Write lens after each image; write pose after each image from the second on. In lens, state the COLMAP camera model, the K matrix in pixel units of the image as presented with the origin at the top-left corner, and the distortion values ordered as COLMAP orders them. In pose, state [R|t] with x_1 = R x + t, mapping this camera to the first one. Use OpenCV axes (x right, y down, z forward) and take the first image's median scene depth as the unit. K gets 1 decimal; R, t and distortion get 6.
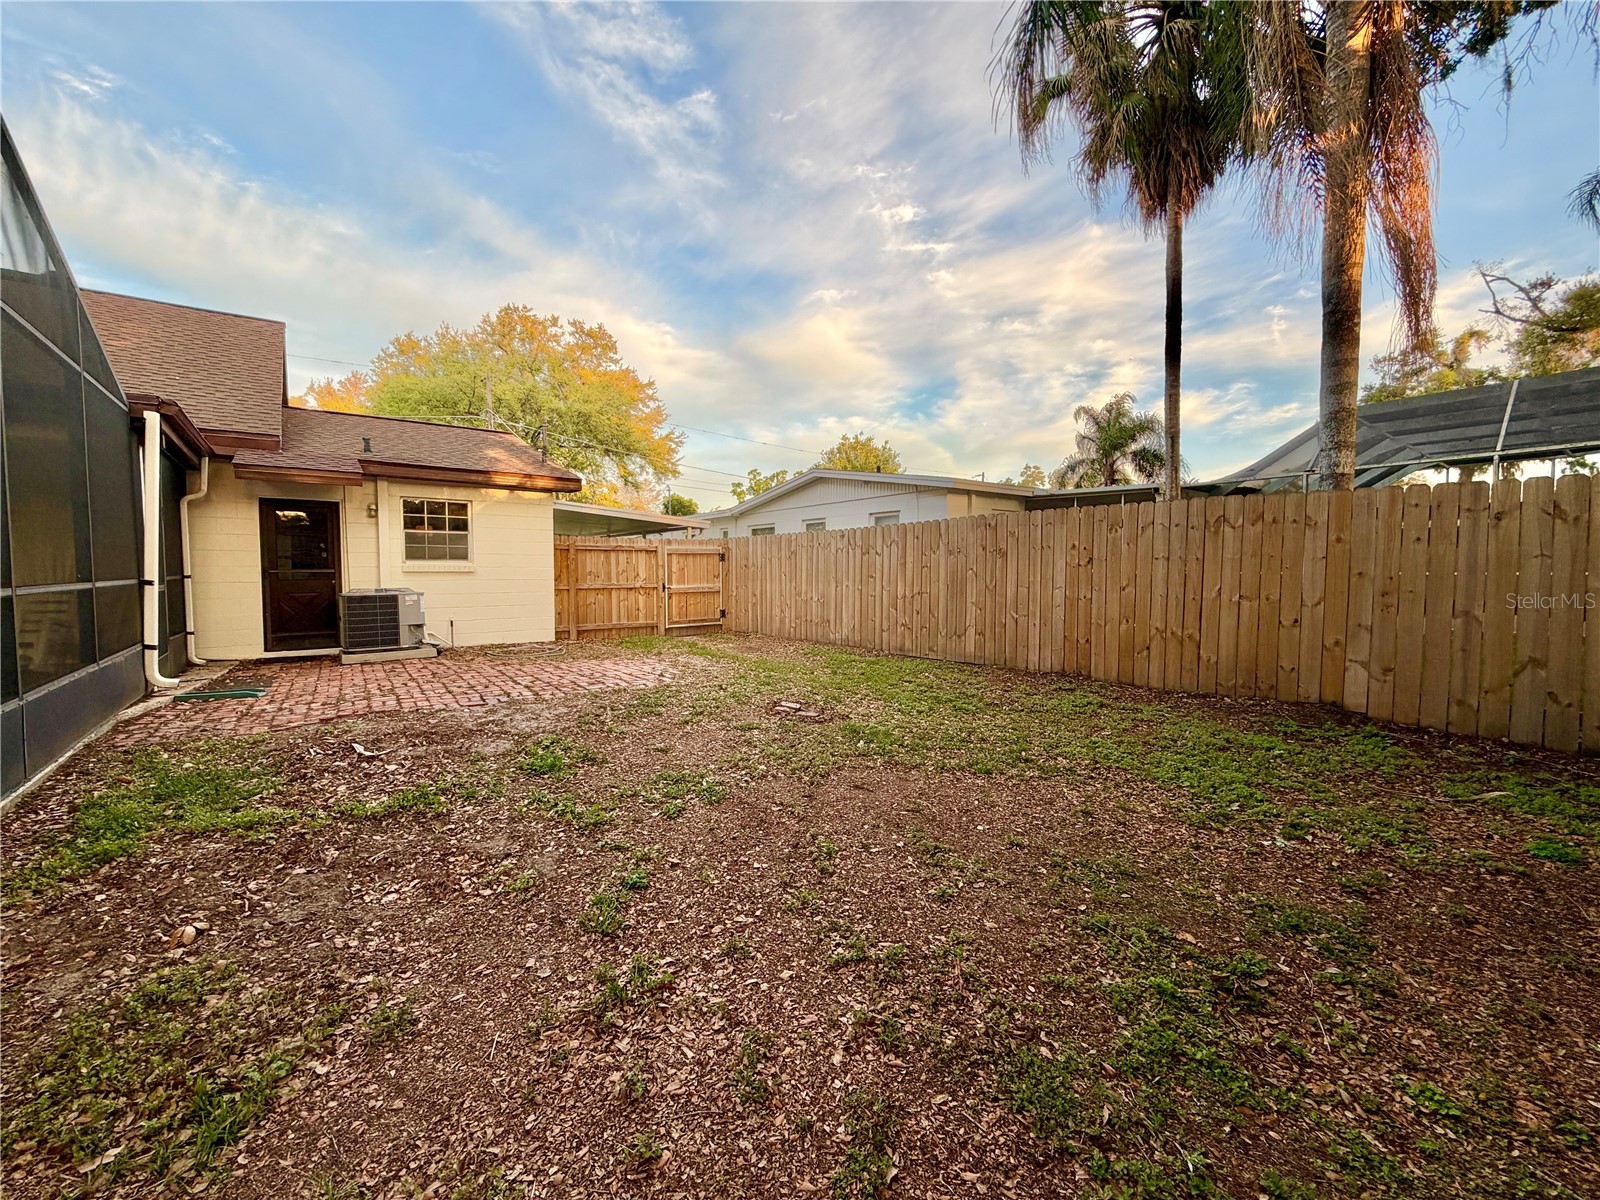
lens RADIAL K [[636.6, 0, 800.3], [0, 636.6, 600.6], [0, 0, 1]] dist [0.002684, 0.000325]
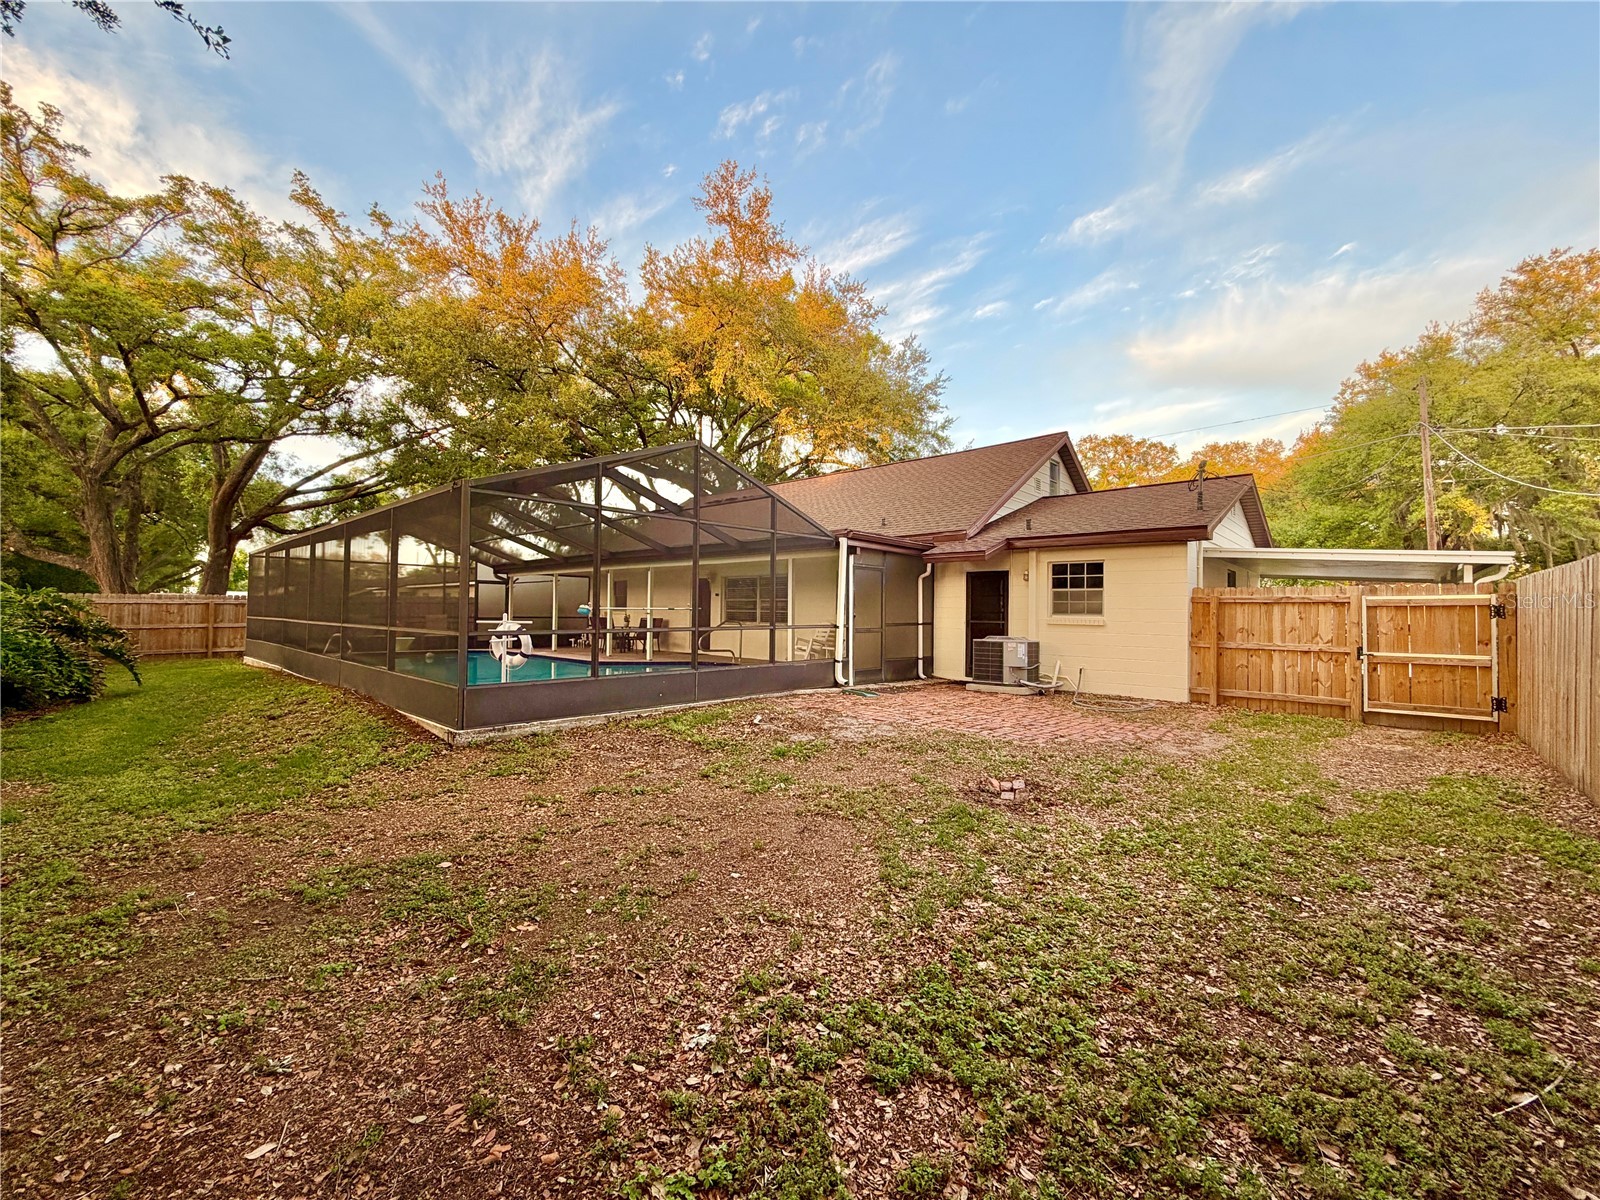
lens RADIAL K [[636.6, 0, 788.7], [0, 636.6, 599.5], [0, 0, 1]] dist [0.002684, 0.000325]
pose [[0.171462, -0.015691, -0.985066, 0.463293], [-0.060613, 0.997811, -0.026444, -0.028733], [0.983324, 0.064242, 0.170136, 0.297840]]
